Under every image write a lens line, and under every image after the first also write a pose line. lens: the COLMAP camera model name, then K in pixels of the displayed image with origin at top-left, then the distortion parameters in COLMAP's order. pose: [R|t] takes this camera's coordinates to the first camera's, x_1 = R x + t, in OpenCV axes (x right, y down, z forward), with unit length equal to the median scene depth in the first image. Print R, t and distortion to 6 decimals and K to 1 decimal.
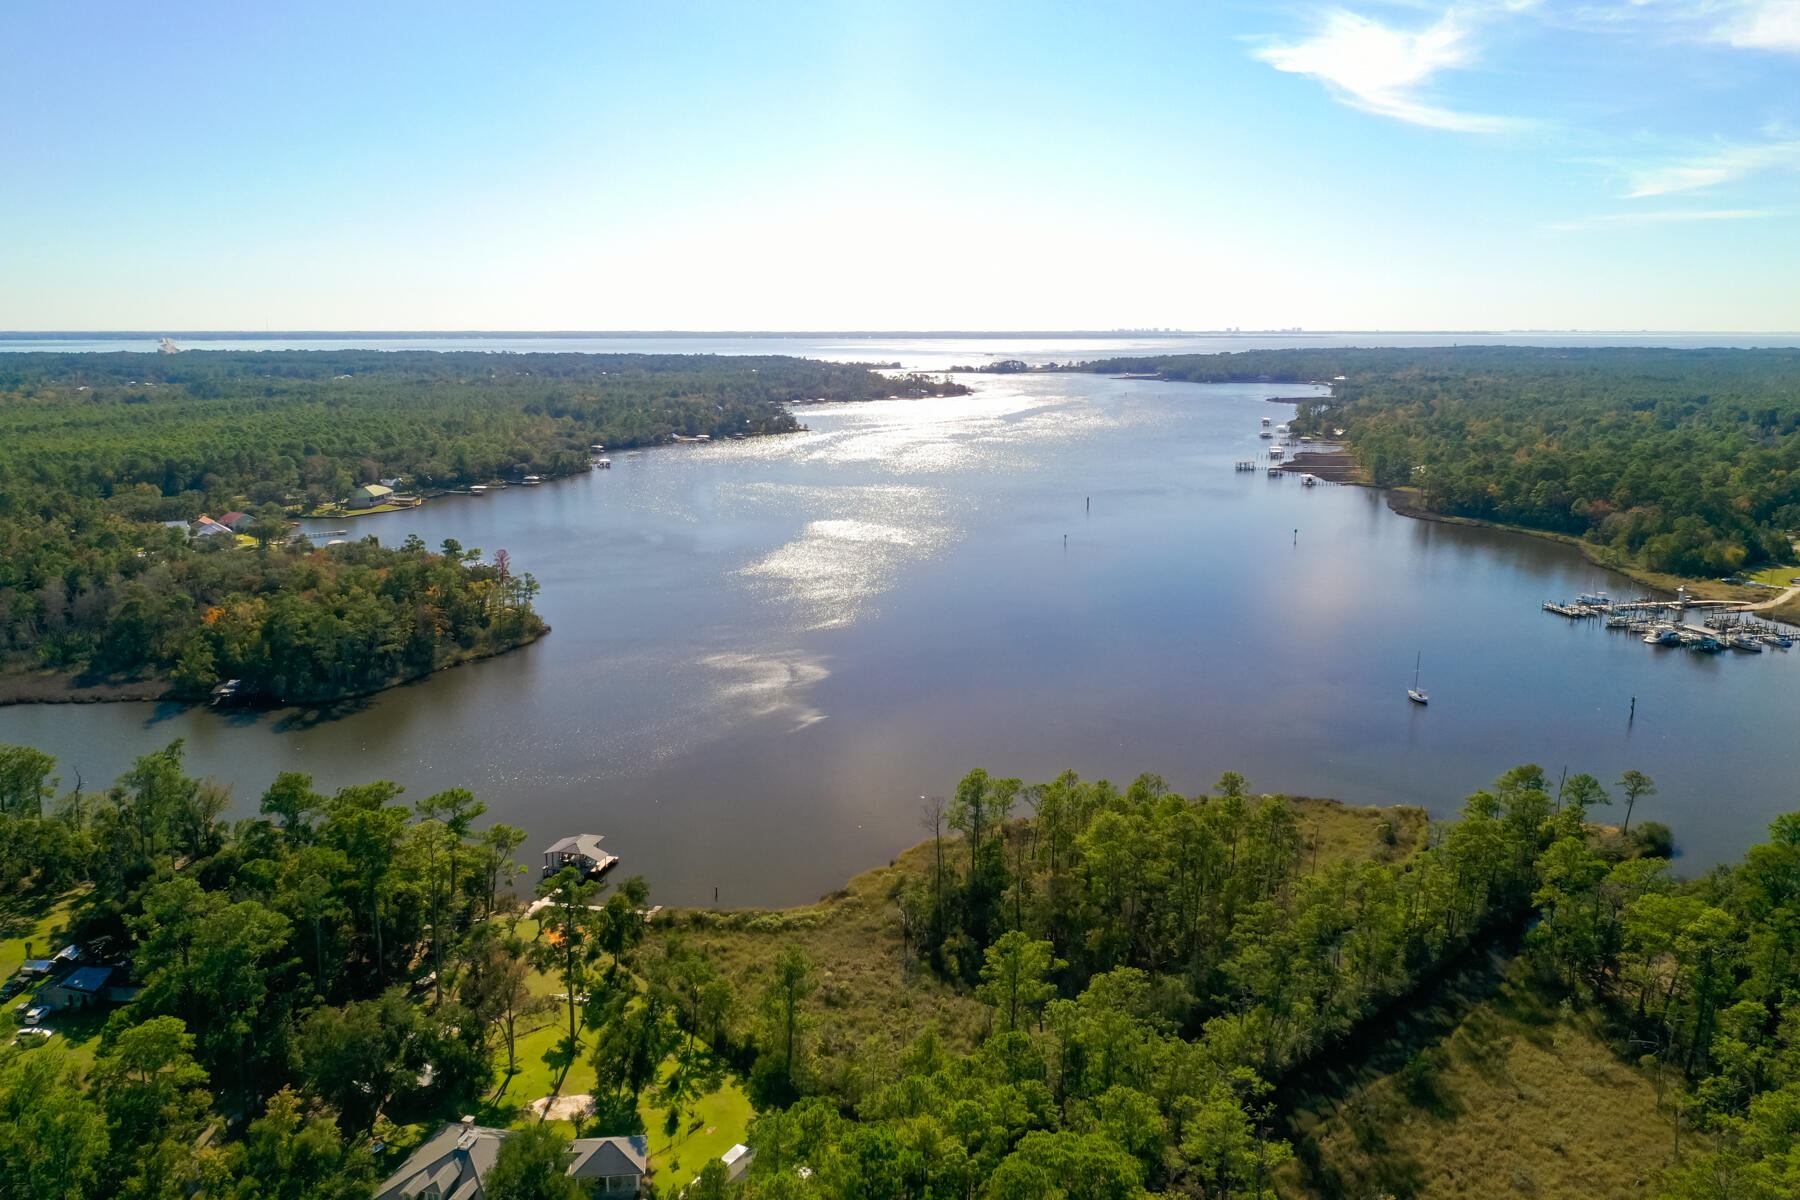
lens RADIAL K [[1443.2, 0, 887.5], [0, 1443.2, 600.7], [0, 0, 1]] dist [-0.007420, 0.006086]
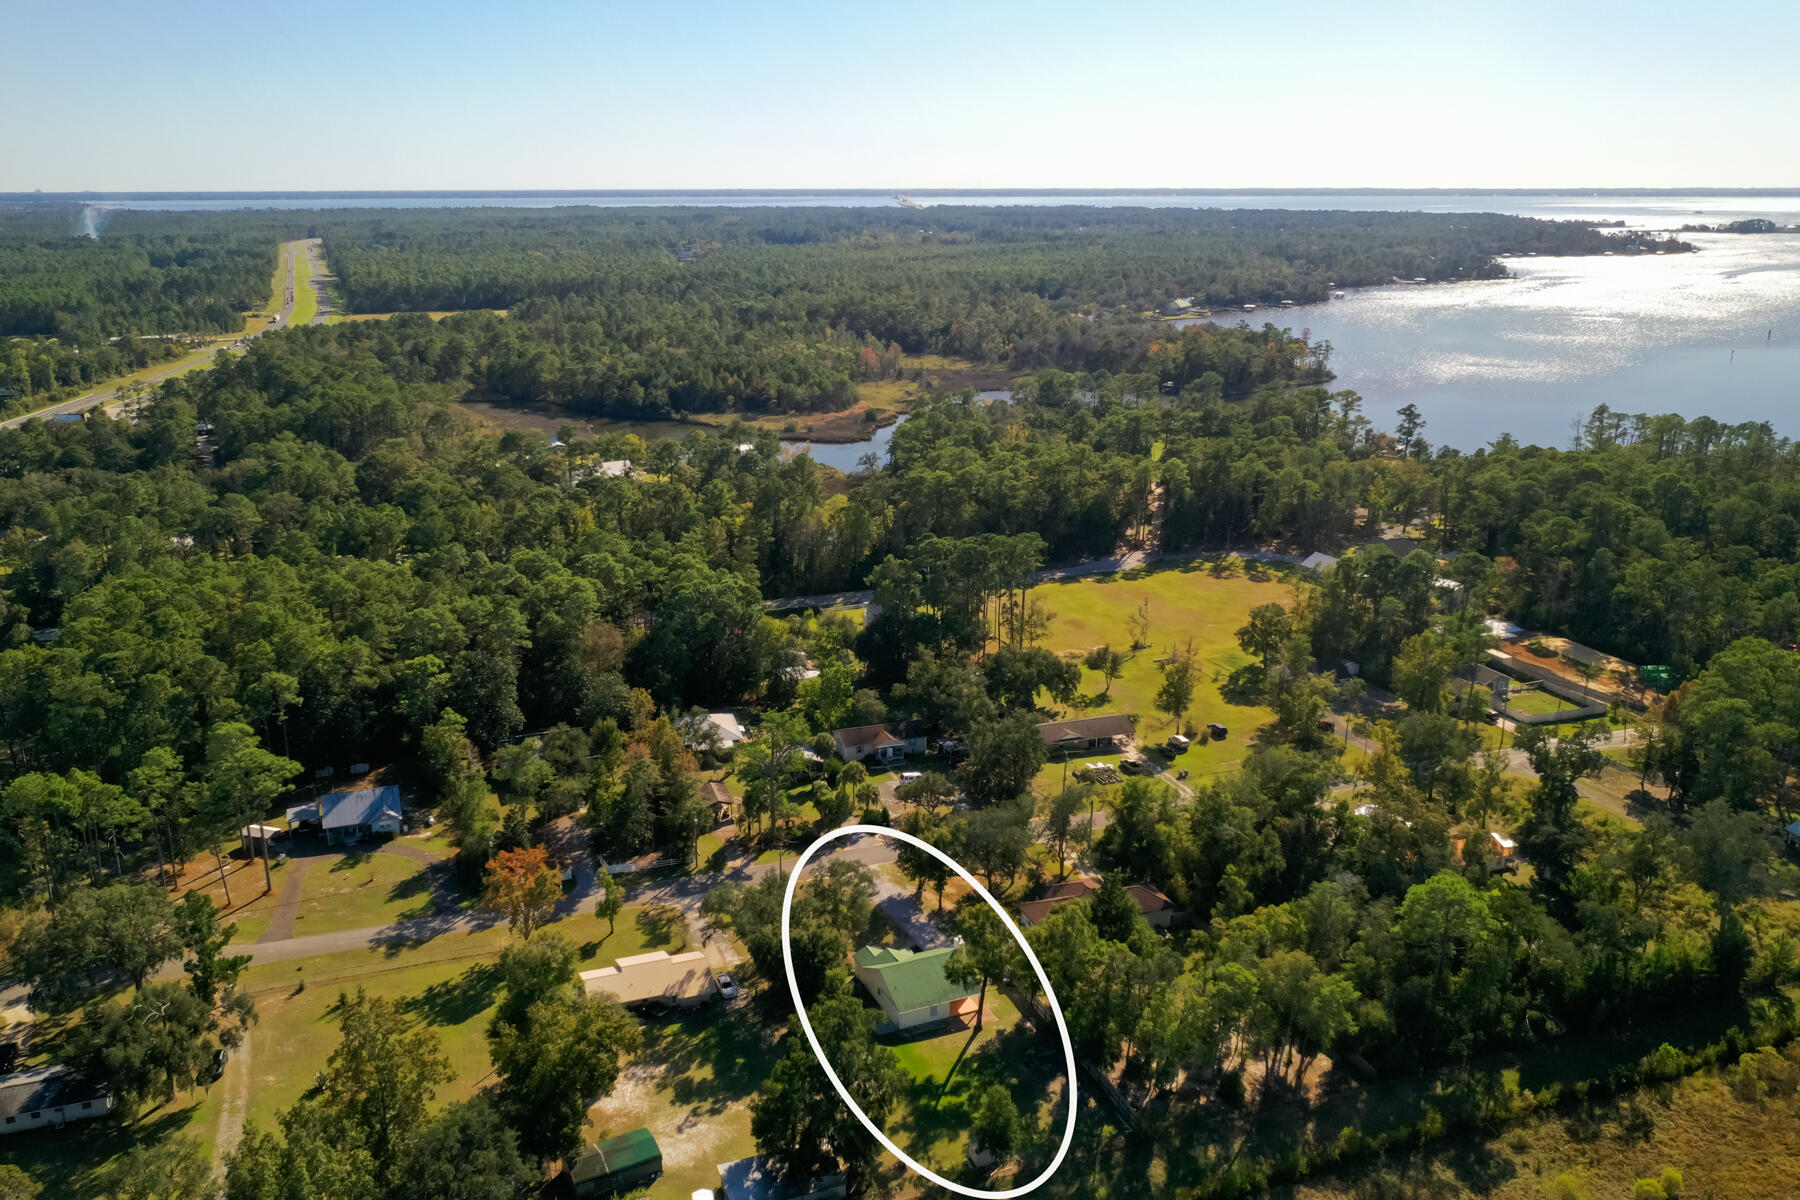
lens RADIAL K [[1443.2, 0, 887.5], [0, 1443.2, 600.7], [0, 0, 1]] dist [-0.007420, 0.006086]
pose [[0.898598, 0.118481, -0.422474, 0.011064], [-0.078359, 0.990707, 0.111170, 0.061681], [0.431720, -0.066792, 0.899531, -0.324728]]
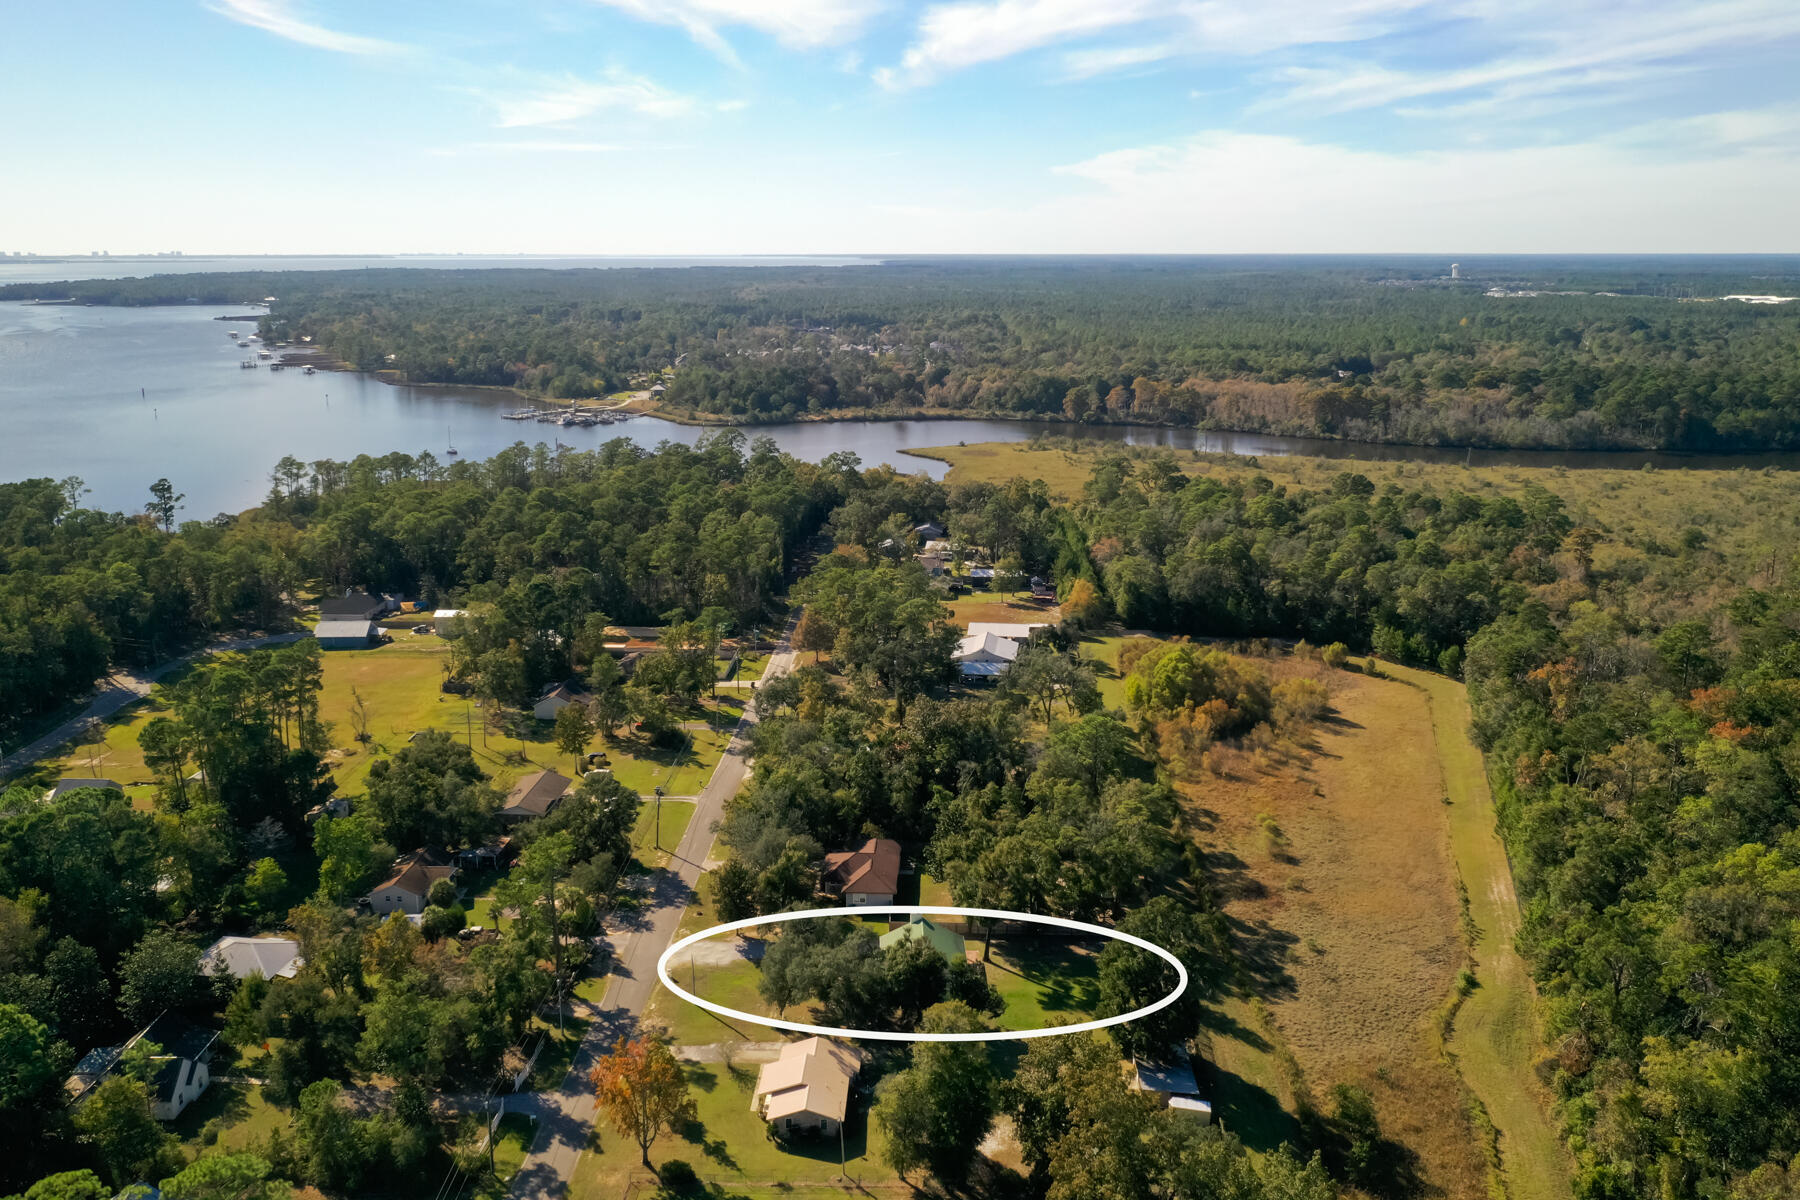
lens RADIAL K [[1458.1, 0, 900.0], [0, 1458.1, 600.0], [0, 0, 1]] dist [-0.006645, 0.007182]
pose [[0.749235, -0.153988, 0.644154, -0.173045], [0.123017, 0.988027, 0.093109, 0.060339], [-0.650779, 0.009482, 0.759208, -0.316161]]
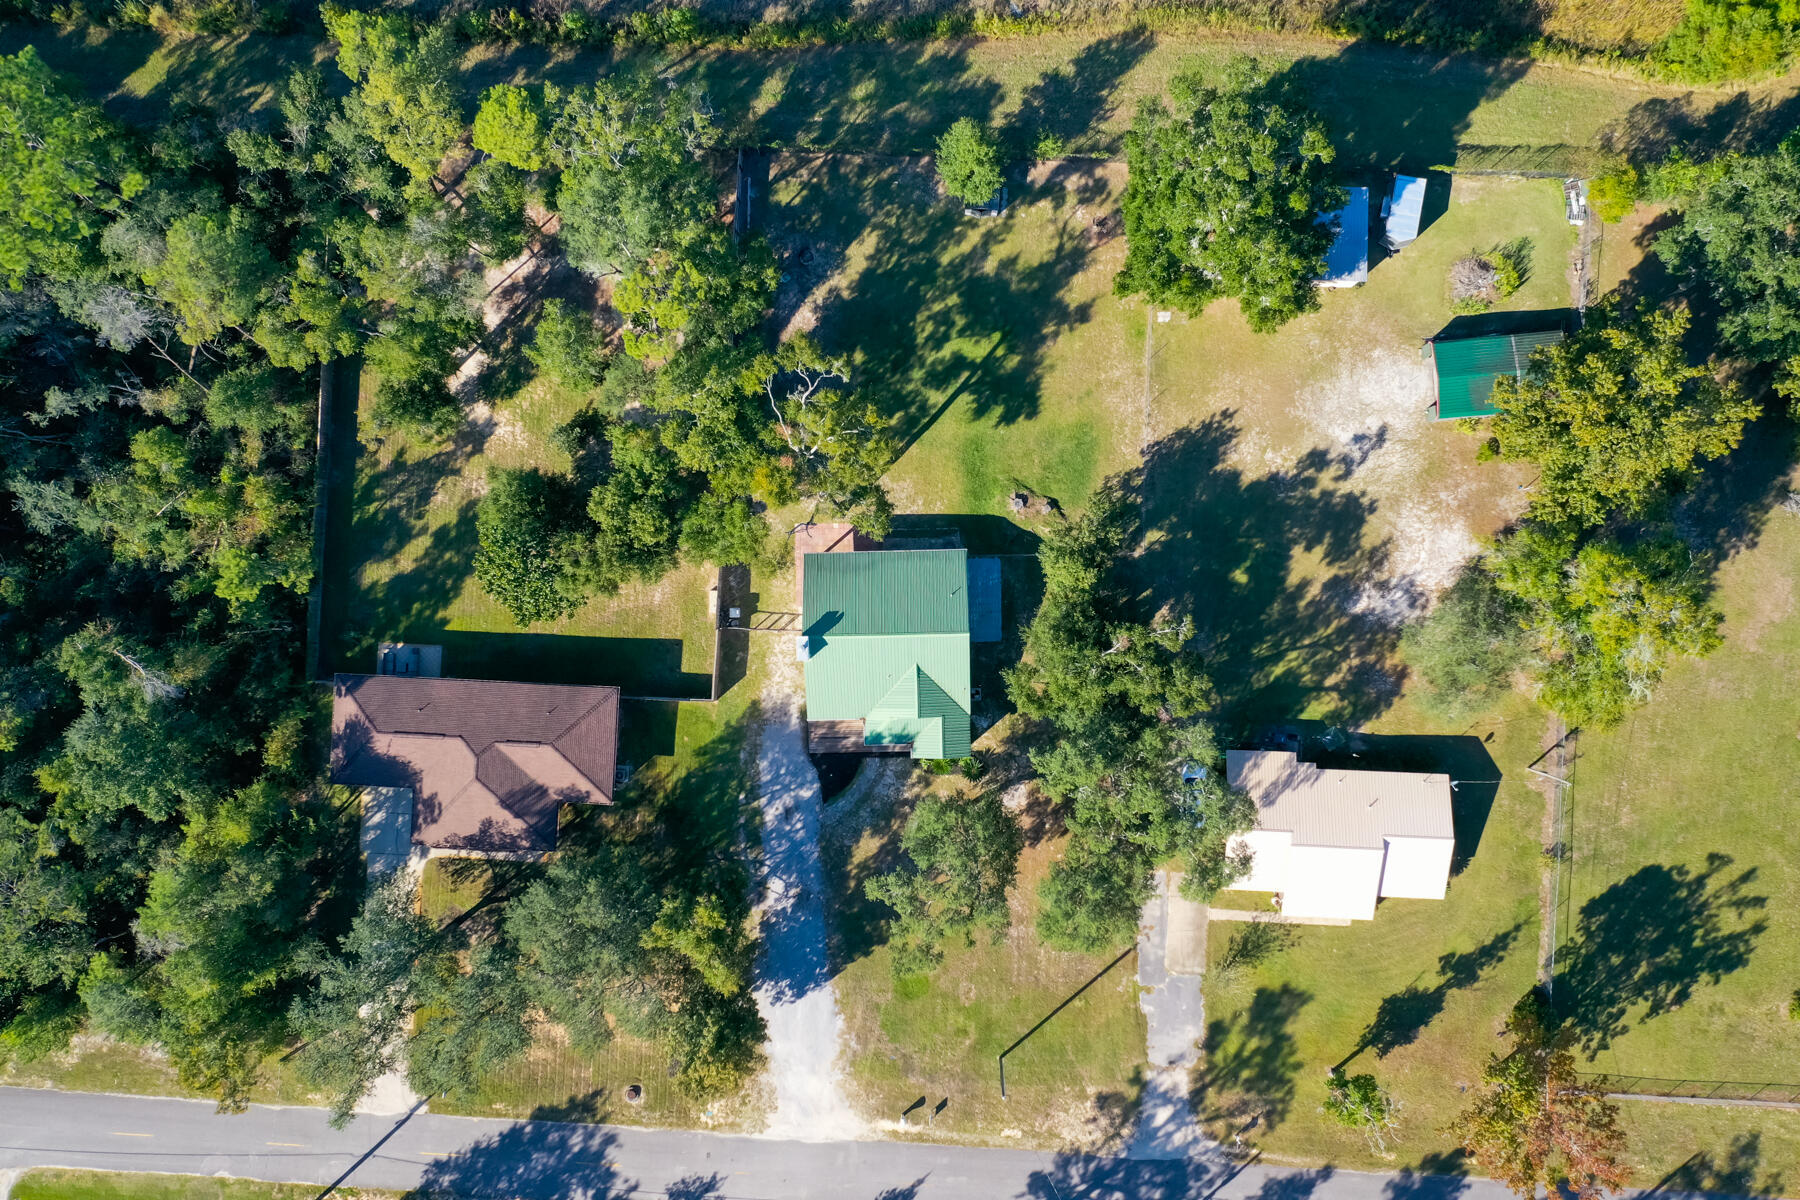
lens RADIAL K [[1443.2, 0, 887.5], [0, 1443.2, 600.7], [0, 0, 1]] dist [-0.007420, 0.006086]
pose [[-0.657400, -0.753374, 0.015908, -0.052558], [0.168603, -0.126483, 0.977535, 0.029981], [-0.734437, 0.645314, 0.210171, -0.192192]]
